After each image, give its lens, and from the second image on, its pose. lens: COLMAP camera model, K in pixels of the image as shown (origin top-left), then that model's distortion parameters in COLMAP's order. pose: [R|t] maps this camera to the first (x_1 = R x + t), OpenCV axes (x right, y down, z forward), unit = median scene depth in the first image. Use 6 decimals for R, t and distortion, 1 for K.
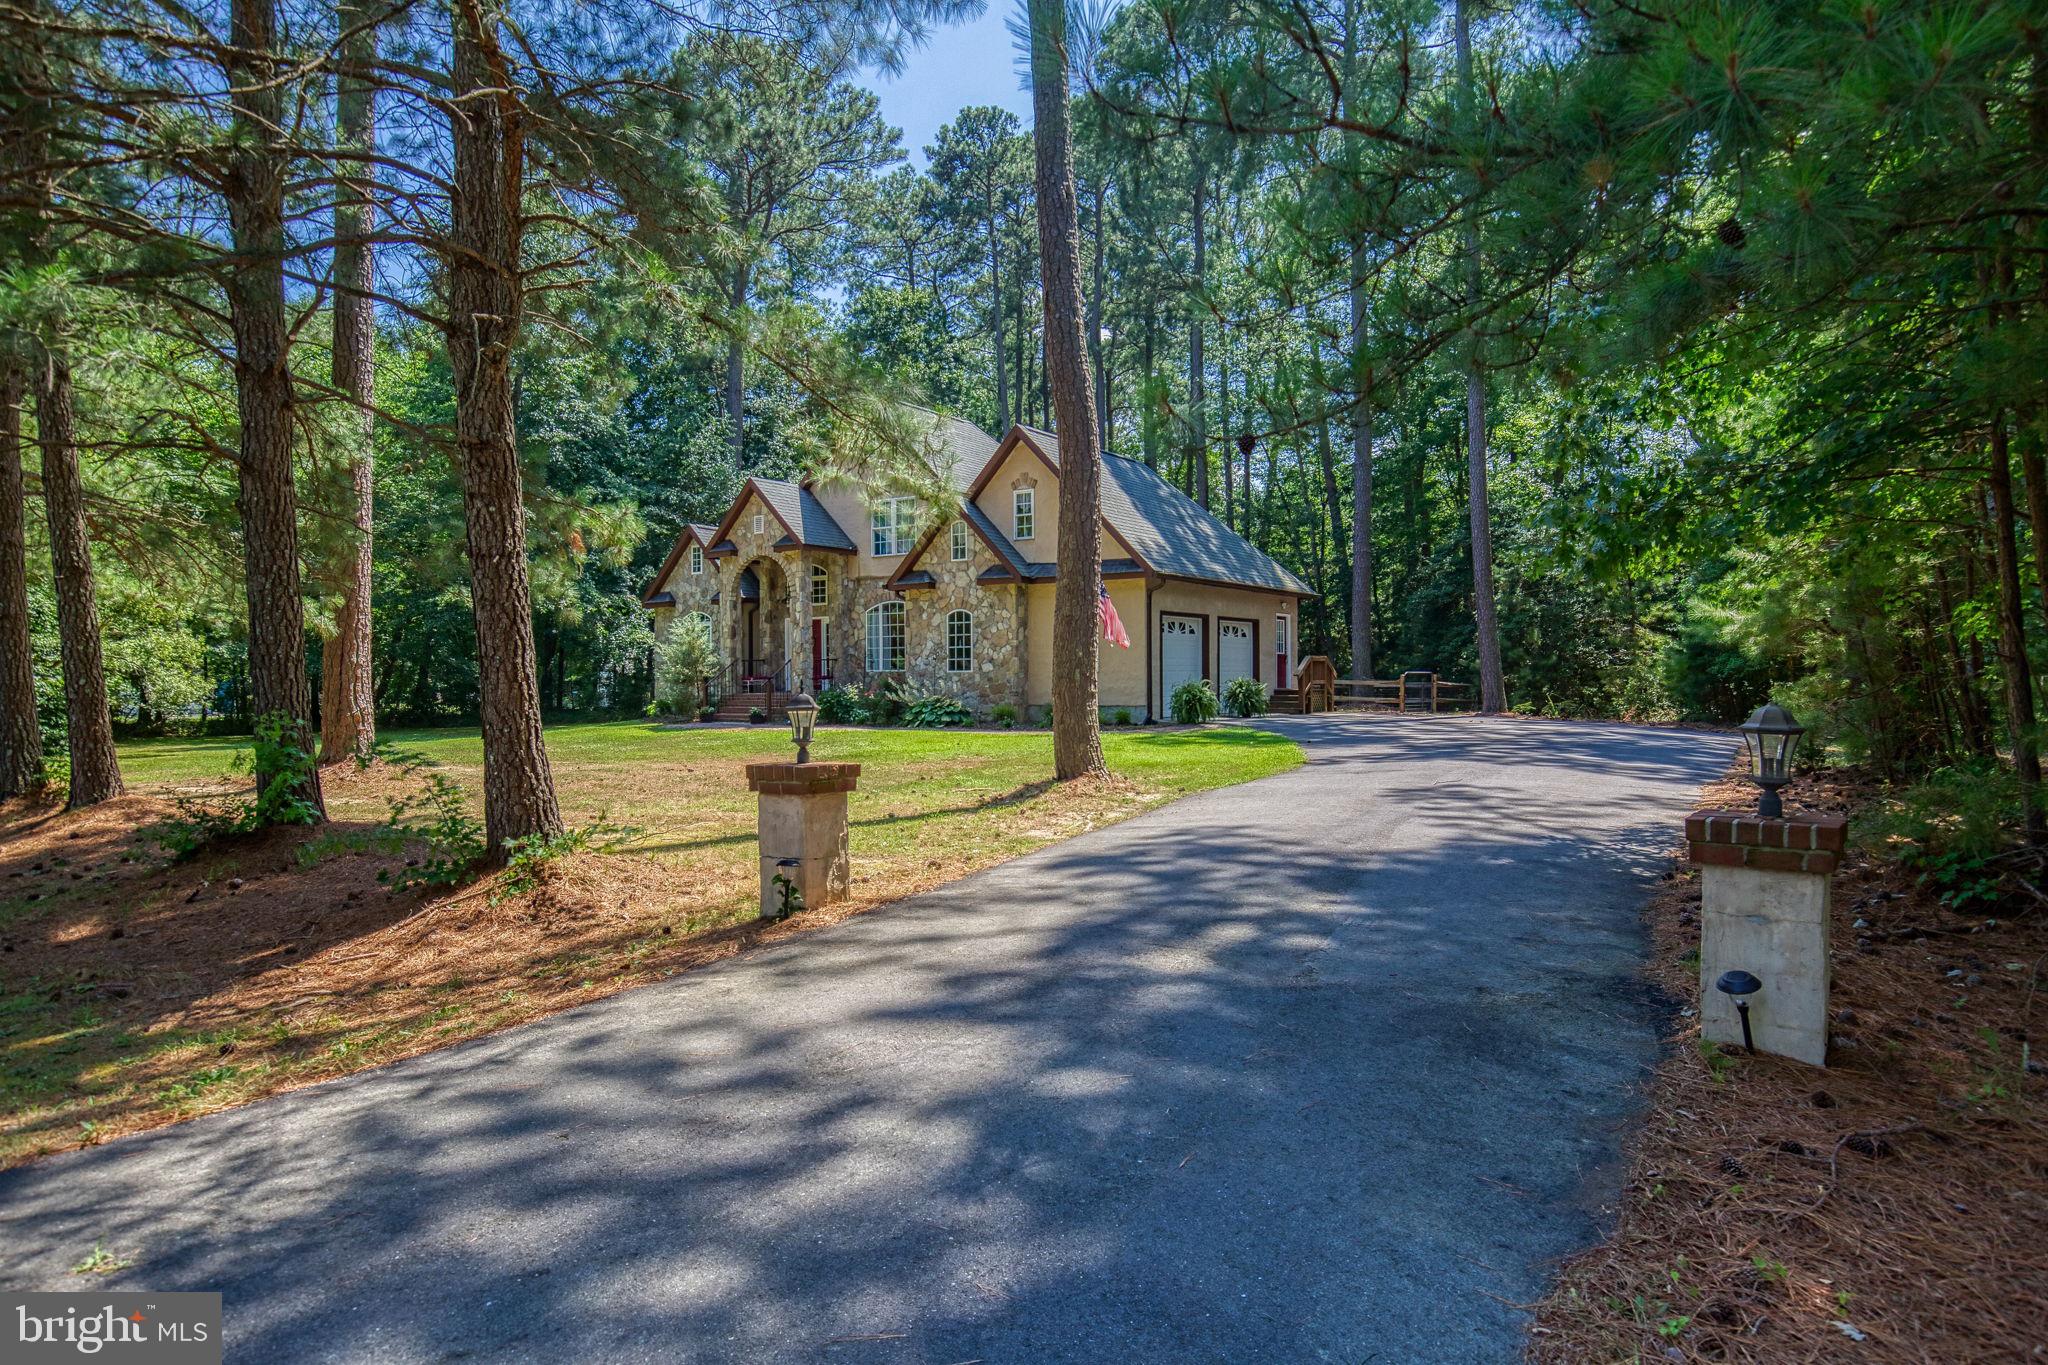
lens RADIAL K [[1217.4, 0, 1018.9], [0, 1217.4, 682.4], [0, 0, 1]] dist [0.016395, 0.001784]
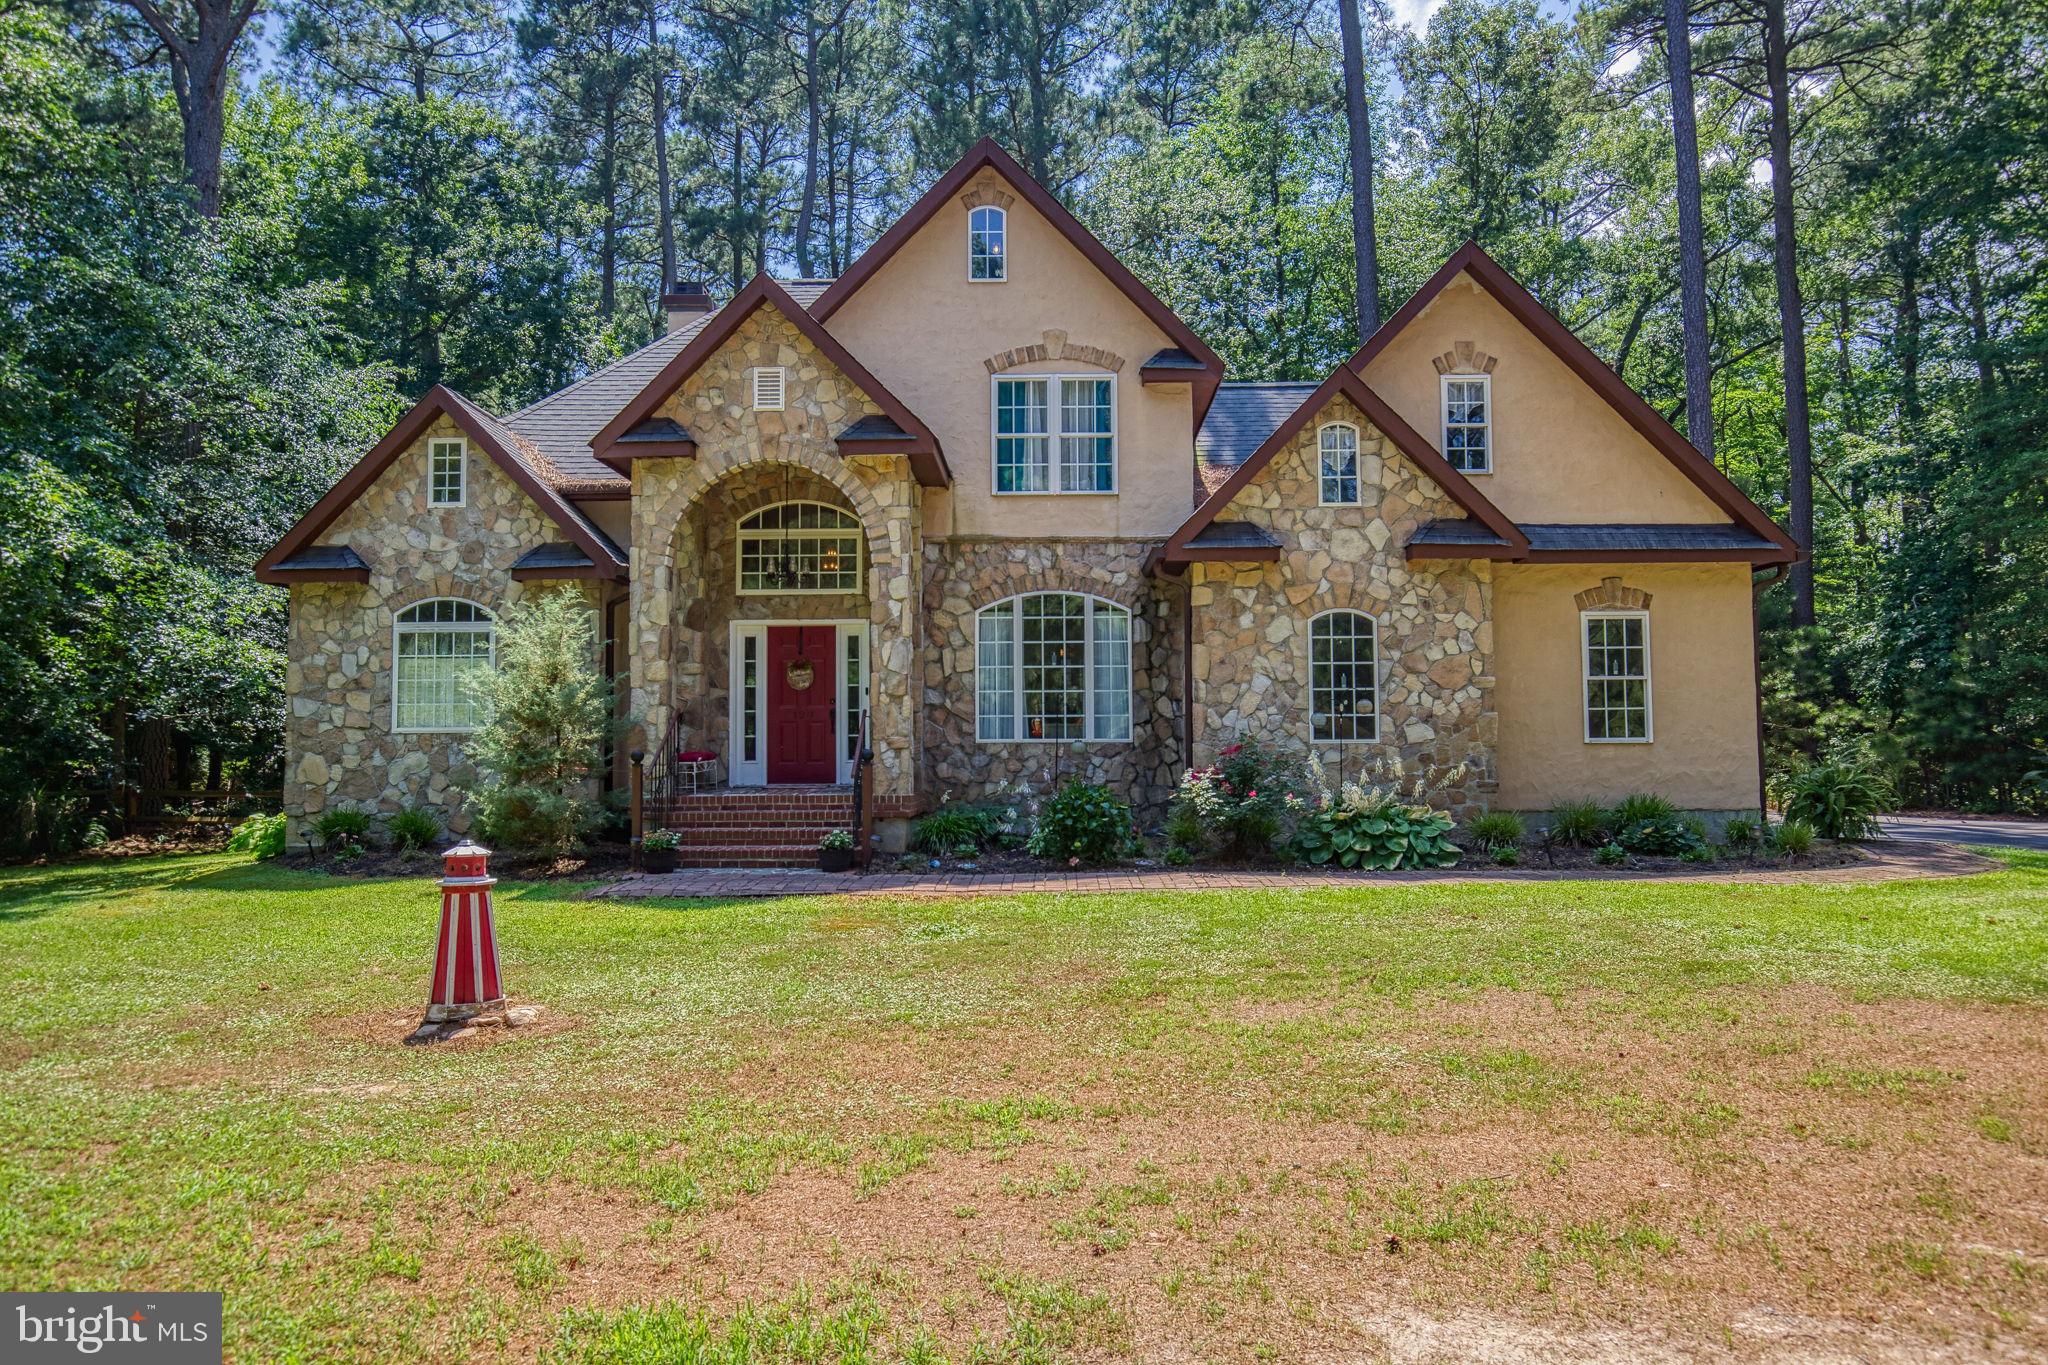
lens RADIAL K [[1217.4, 0, 1024.5], [0, 1217.4, 685.1], [0, 0, 1]] dist [0.016395, 0.001784]
pose [[0.831589, 0.025806, 0.554791, -0.402882], [0.004368, 0.998585, -0.052996, -0.006159], [-0.555374, 0.046494, 0.830300, 0.666783]]
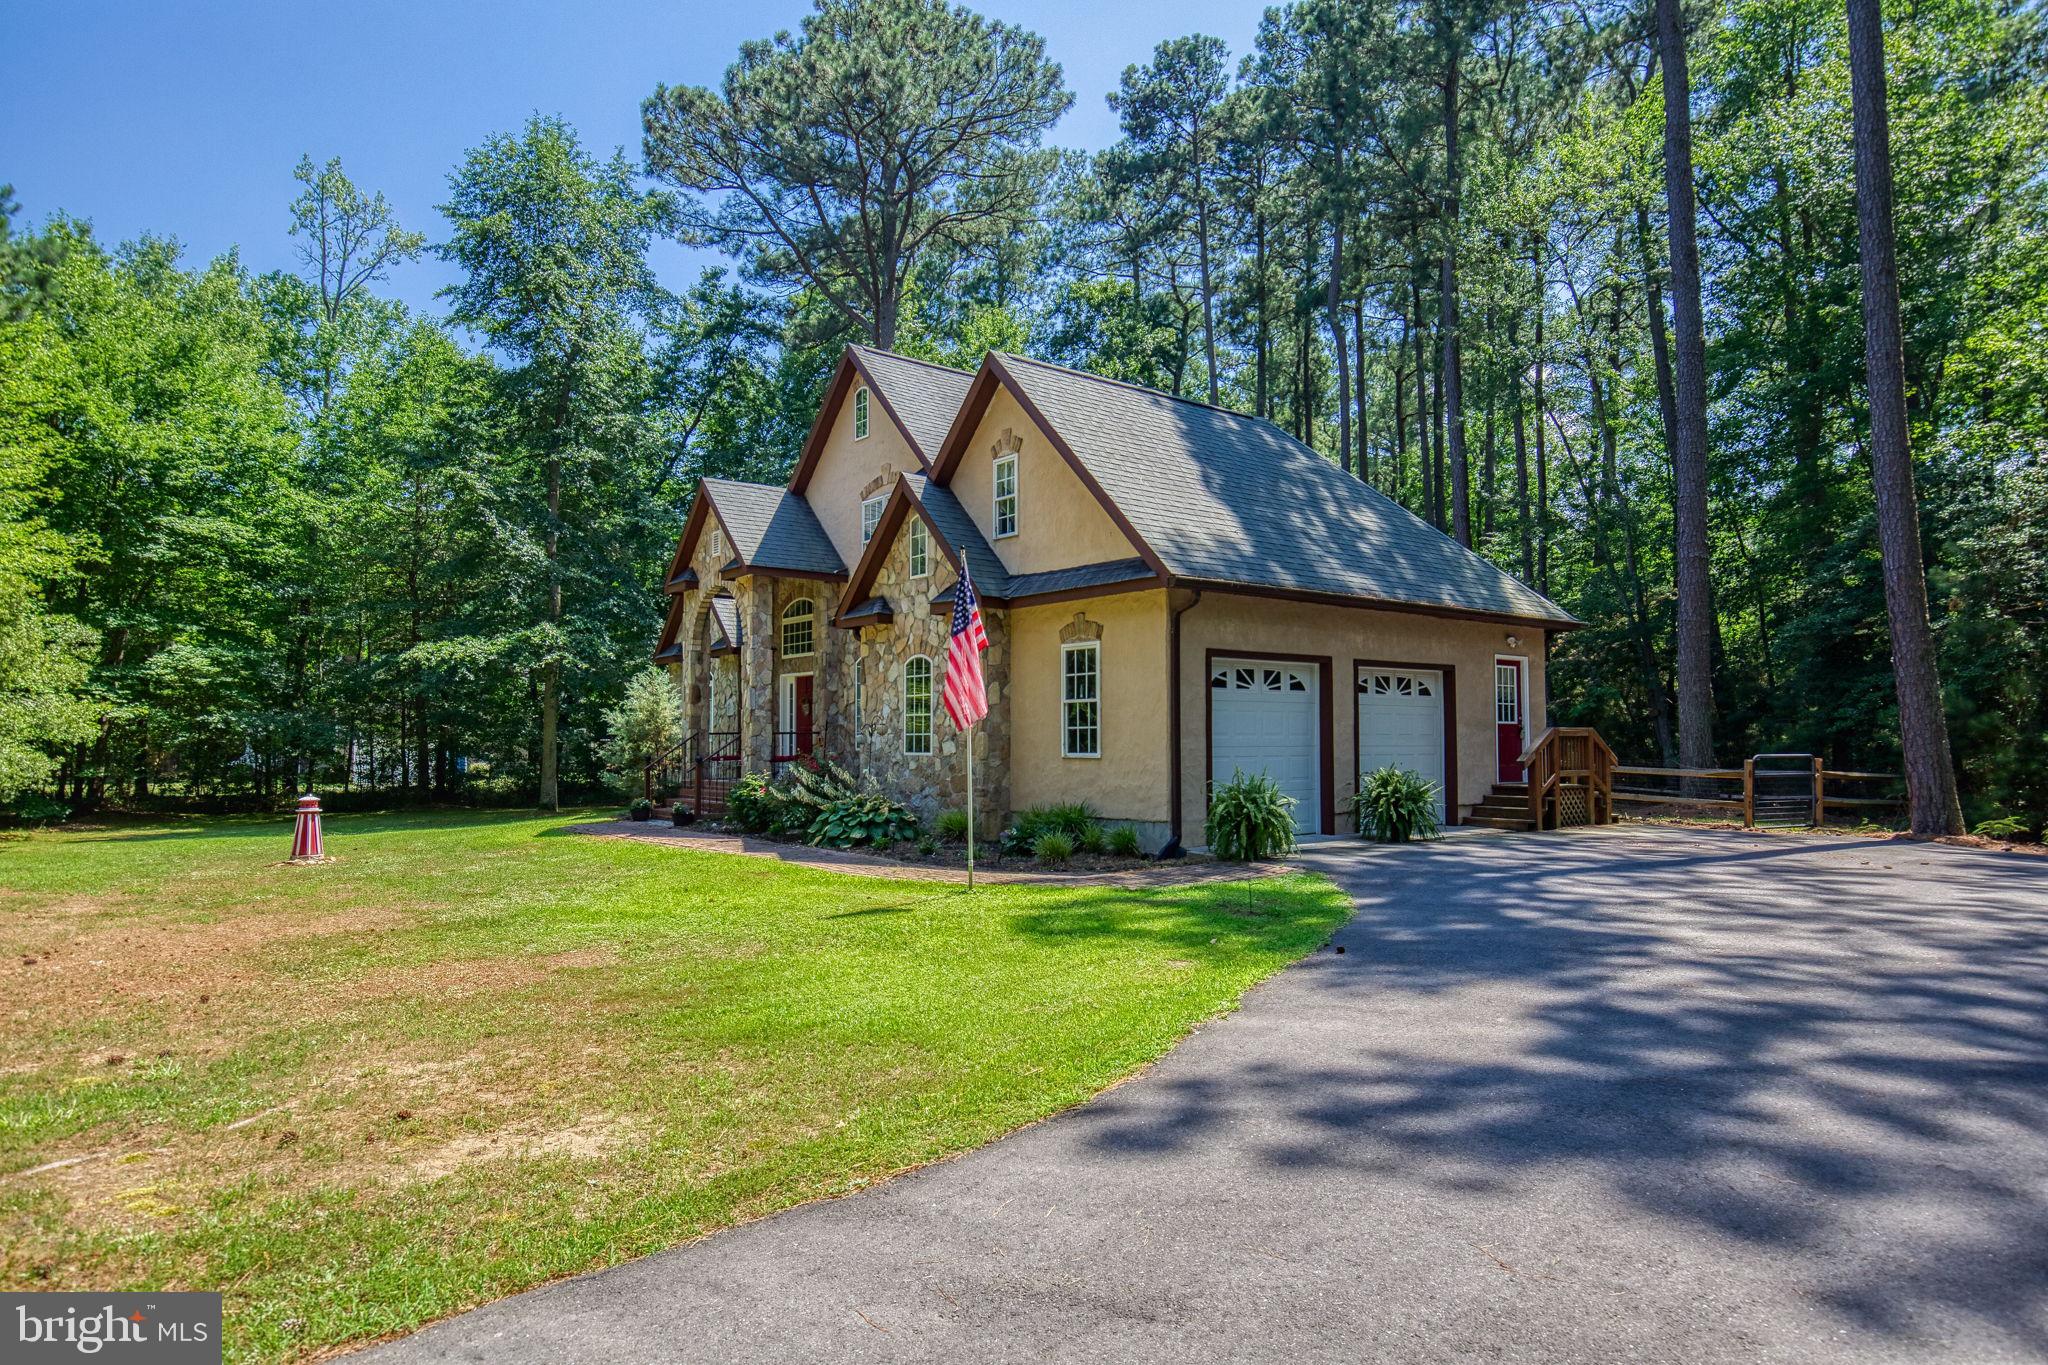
lens RADIAL K [[1217.4, 0, 1043.9], [0, 1217.4, 670.6], [0, 0, 1]] dist [0.016395, 0.001784]
pose [[0.958962, -0.014227, -0.283176, 0.186792], [-0.003108, 0.998153, -0.060675, -0.013708], [0.283516, 0.059065, 0.957147, 0.411408]]
